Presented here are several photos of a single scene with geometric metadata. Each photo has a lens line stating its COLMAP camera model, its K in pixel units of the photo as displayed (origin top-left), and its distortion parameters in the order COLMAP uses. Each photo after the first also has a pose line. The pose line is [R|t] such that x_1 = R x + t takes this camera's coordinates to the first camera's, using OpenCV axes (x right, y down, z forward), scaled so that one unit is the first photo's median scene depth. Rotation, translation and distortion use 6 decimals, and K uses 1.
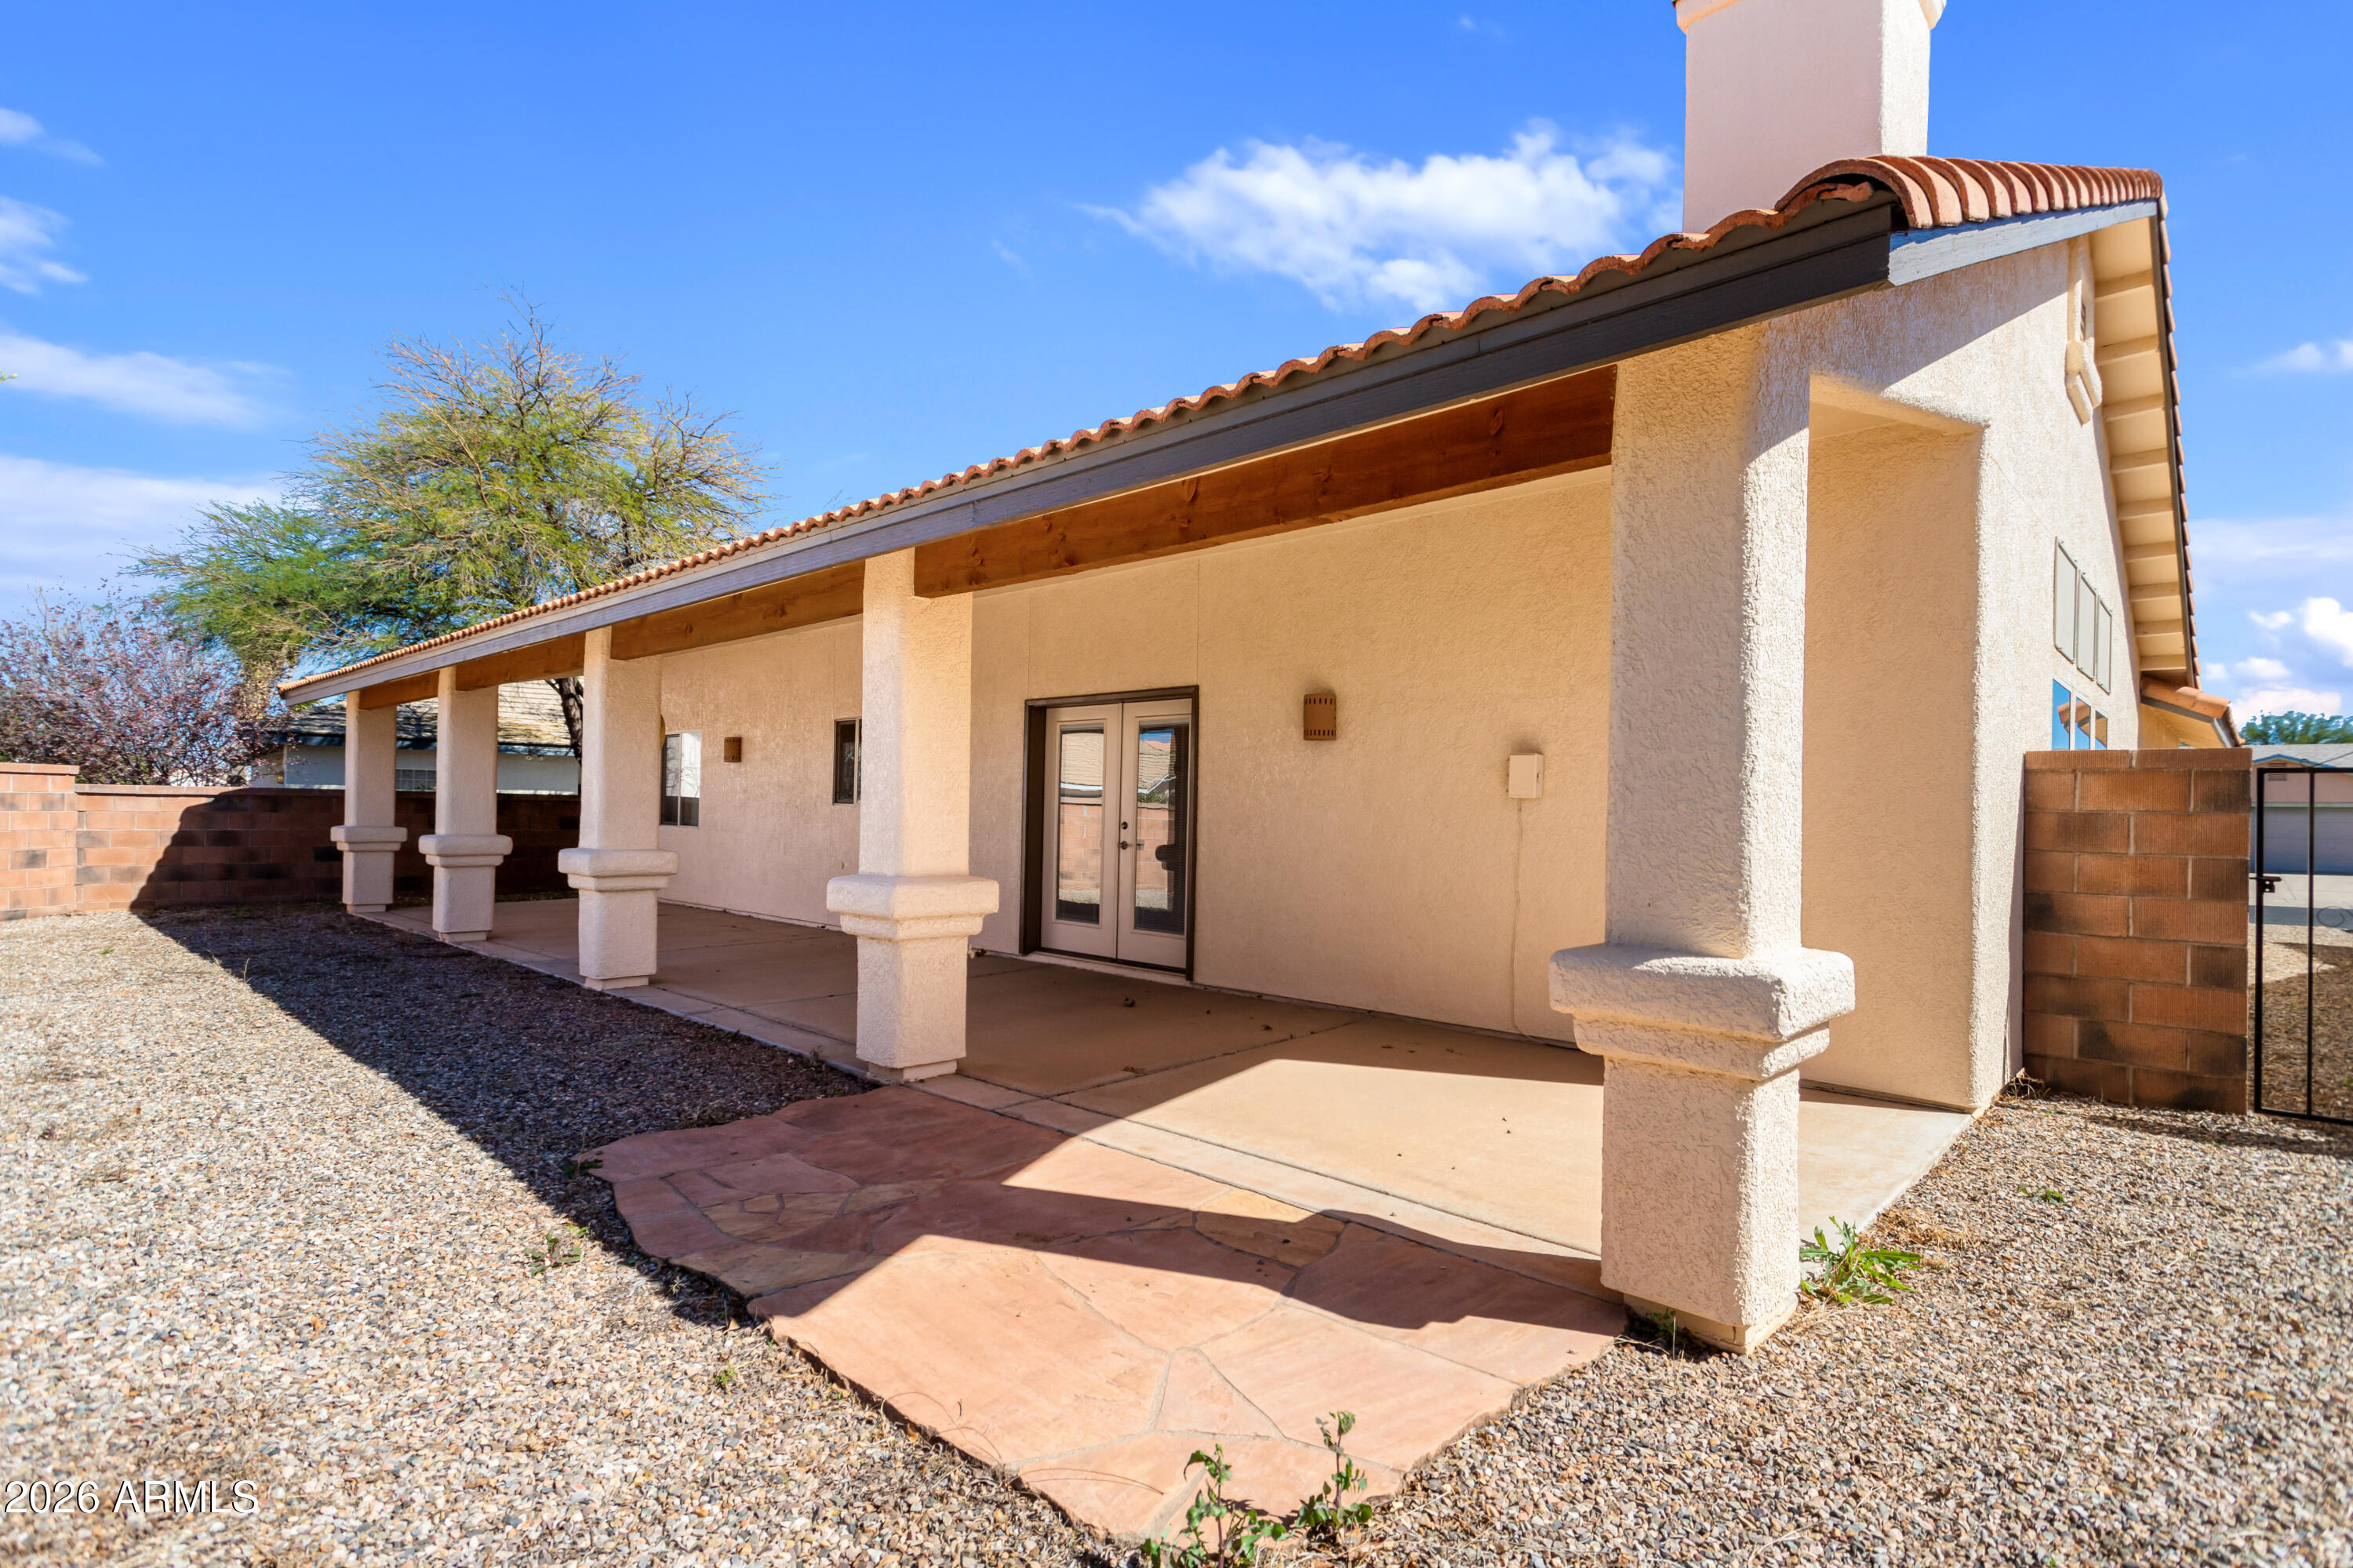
lens RADIAL K [[1148.5, 0, 1173.0], [0, 1148.5, 793.5], [0, 0, 1]] dist [0.003052, 0.000296]
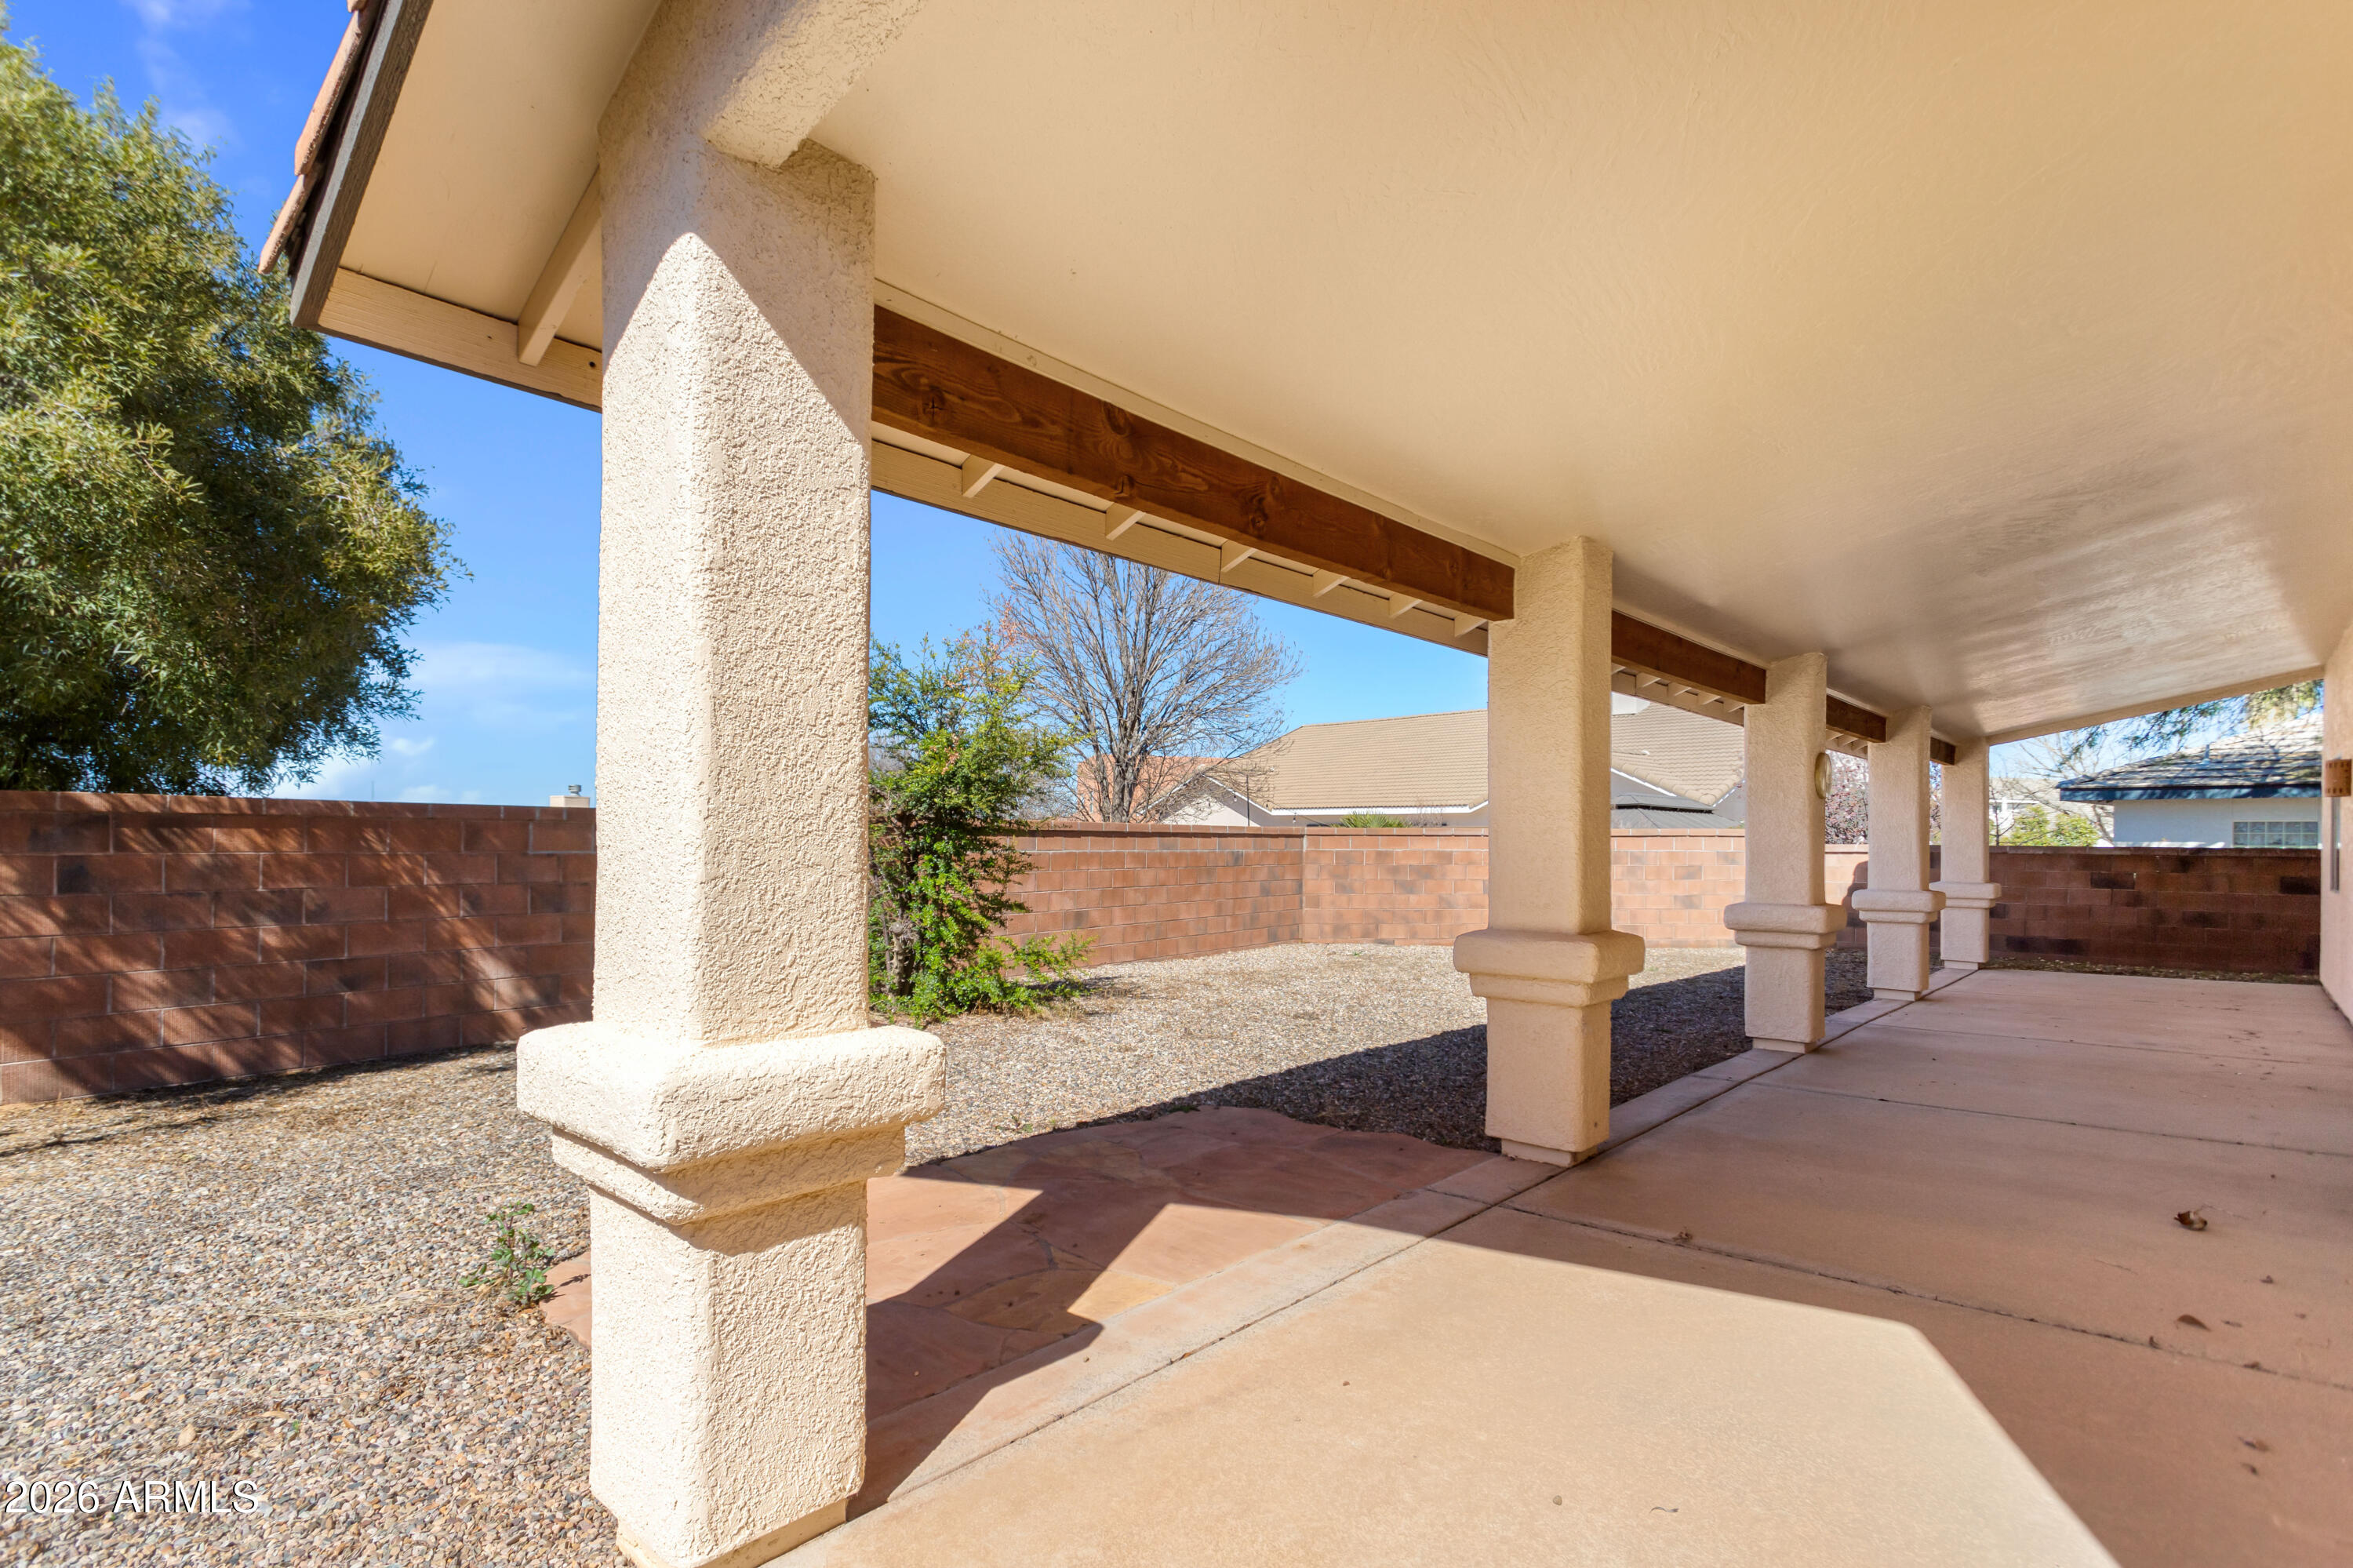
lens RADIAL K [[1148.5, 0, 1173.0], [0, 1148.5, 793.5], [0, 0, 1]] dist [0.003052, 0.000296]
pose [[0.027547, -0.062815, -0.997645, 0.825244], [0.009829, 0.997992, -0.062565, 0.022031], [0.999572, -0.008082, 0.028109, 0.851105]]
